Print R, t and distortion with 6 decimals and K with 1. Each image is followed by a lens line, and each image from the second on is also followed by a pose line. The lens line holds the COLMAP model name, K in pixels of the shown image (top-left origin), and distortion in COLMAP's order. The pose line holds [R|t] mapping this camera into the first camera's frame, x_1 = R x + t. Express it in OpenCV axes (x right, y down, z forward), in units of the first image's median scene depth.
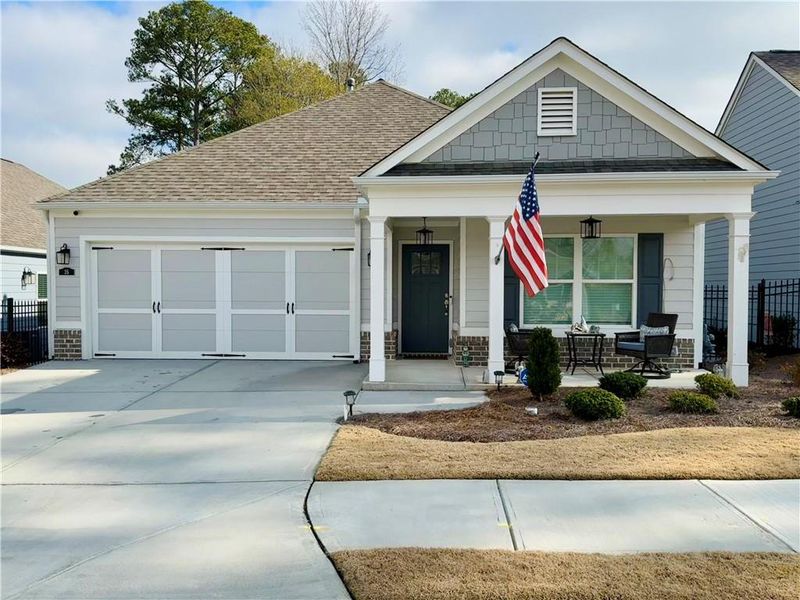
lens RADIAL K [[670.2, 0, 404.8], [0, 670.2, 302.4], [0, 0, 1]] dist [0.079254, -0.069615]
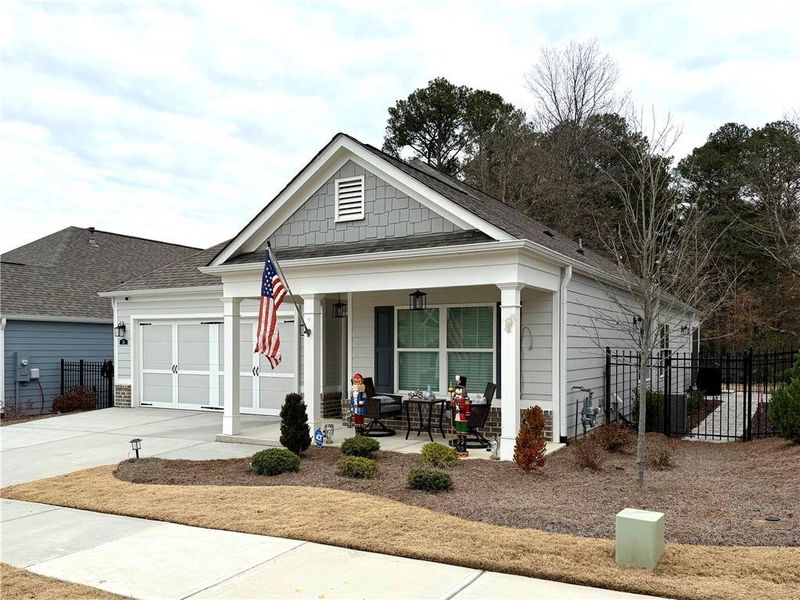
lens RADIAL K [[670.2, 0, 374.5], [0, 670.2, 346.6], [0, 0, 1]] dist [0.079254, -0.069615]
pose [[0.886530, -0.001378, -0.462668, 0.576583], [-0.008096, 0.999796, -0.018489, -0.015152], [0.462600, 0.020137, 0.886339, 0.035195]]
